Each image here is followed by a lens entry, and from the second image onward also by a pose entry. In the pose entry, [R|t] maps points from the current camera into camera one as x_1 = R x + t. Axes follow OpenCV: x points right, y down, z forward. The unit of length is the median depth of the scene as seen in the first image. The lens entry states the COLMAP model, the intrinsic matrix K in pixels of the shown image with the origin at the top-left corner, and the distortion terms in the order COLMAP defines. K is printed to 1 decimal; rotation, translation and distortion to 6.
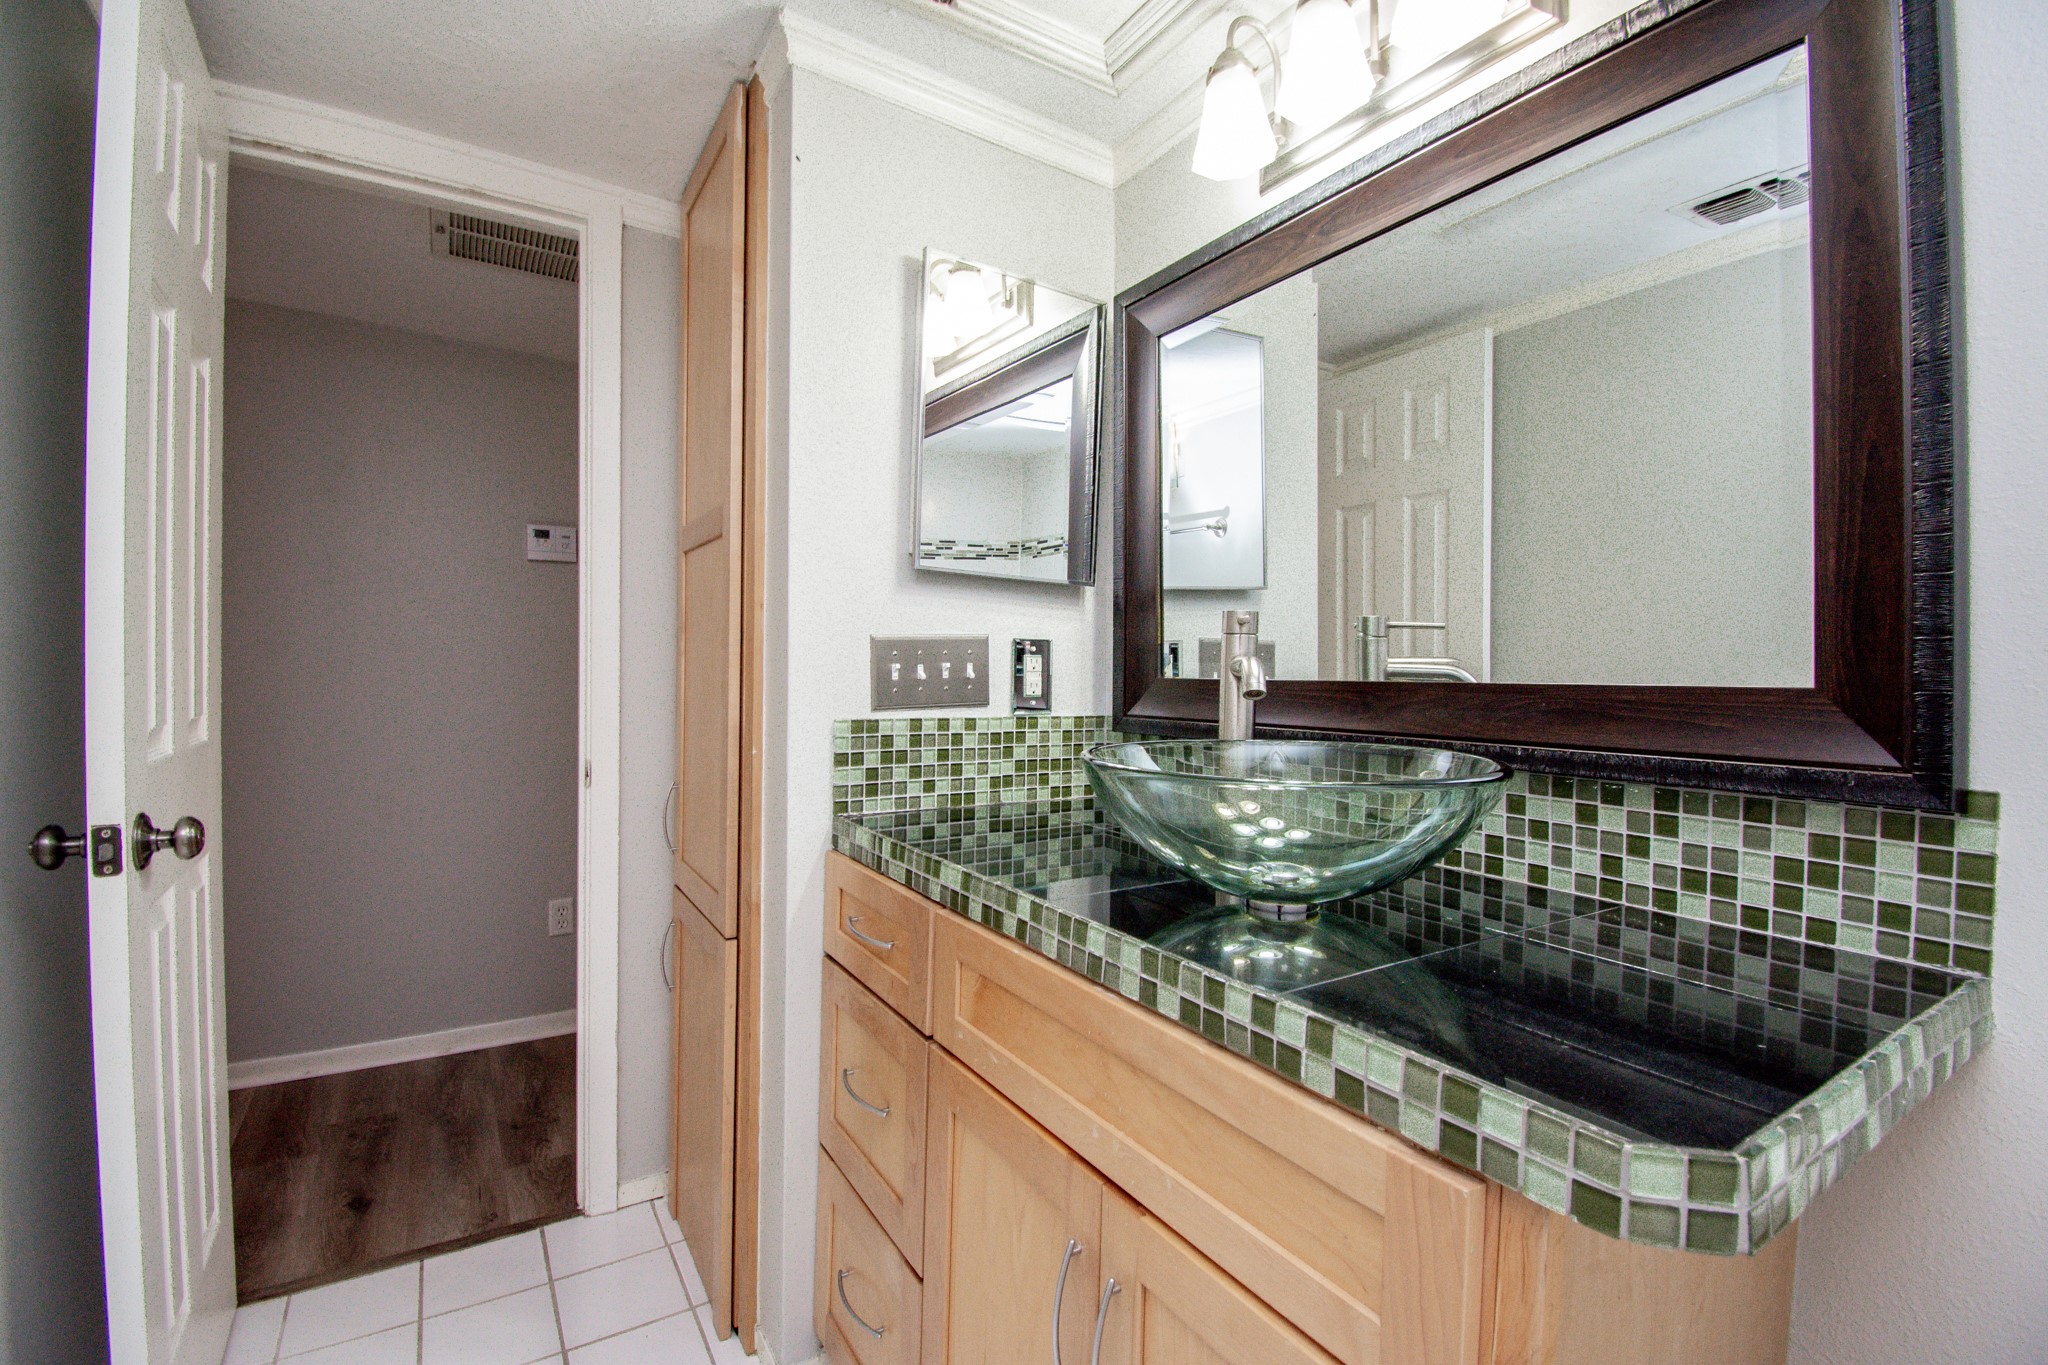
lens RADIAL K [[899.3, 0, 1026.7], [0, 899.3, 679.9], [0, 0, 1]] dist [0.023304, -0.027356]
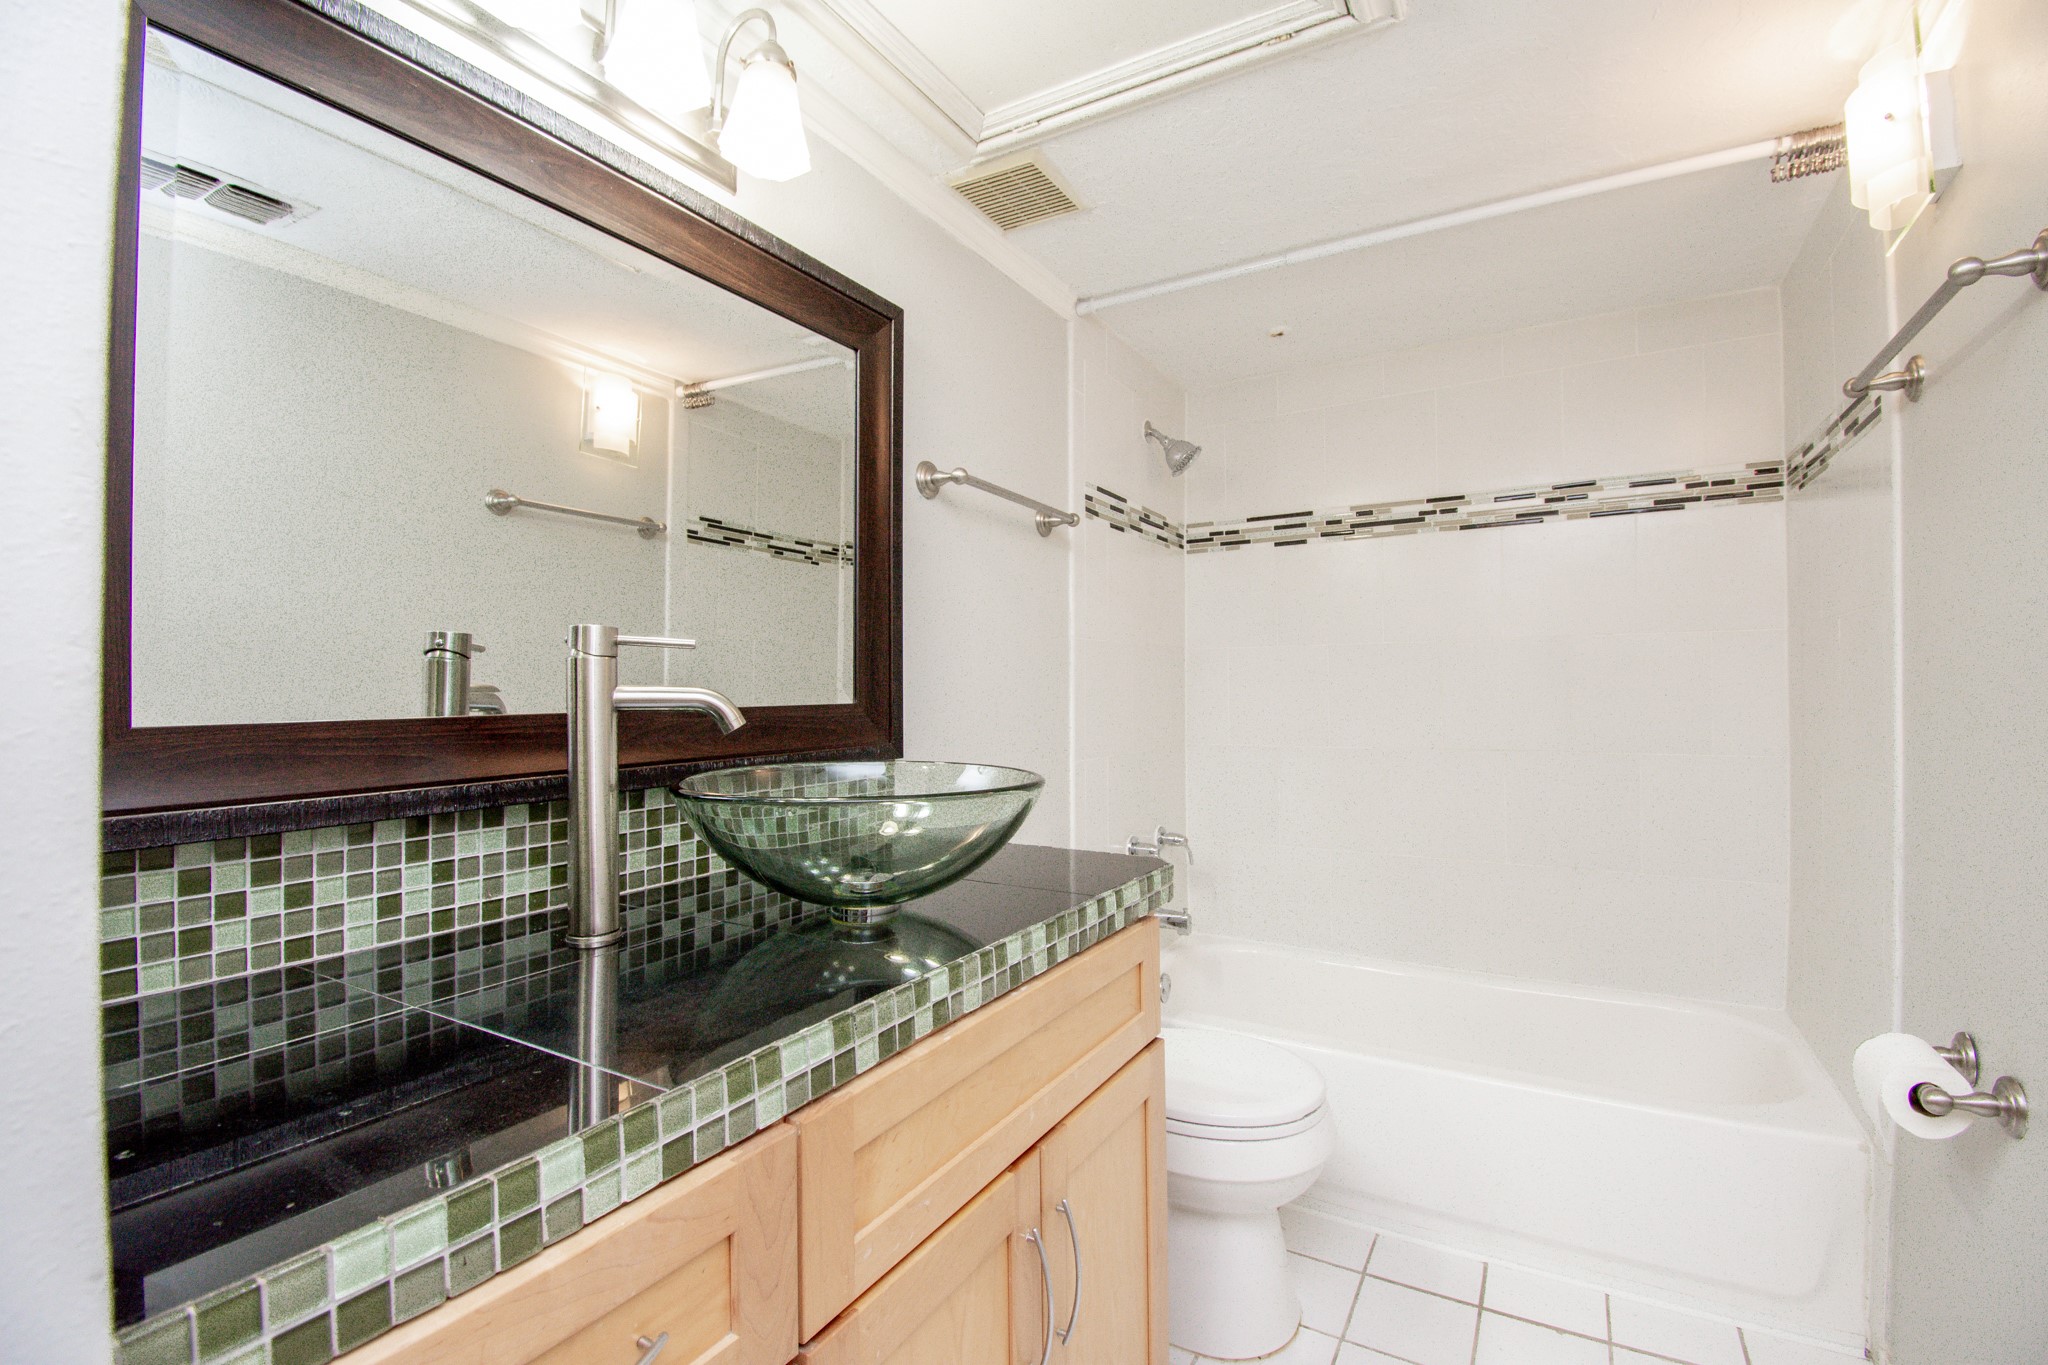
lens RADIAL K [[899.3, 0, 1026.7], [0, 899.3, 679.9], [0, 0, 1]] dist [0.023304, -0.027356]
pose [[-0.452911, 0.005487, 0.891539, -0.698196], [0.021214, 0.999764, 0.004623, -0.030250], [-0.891304, 0.021007, -0.452920, 1.149161]]
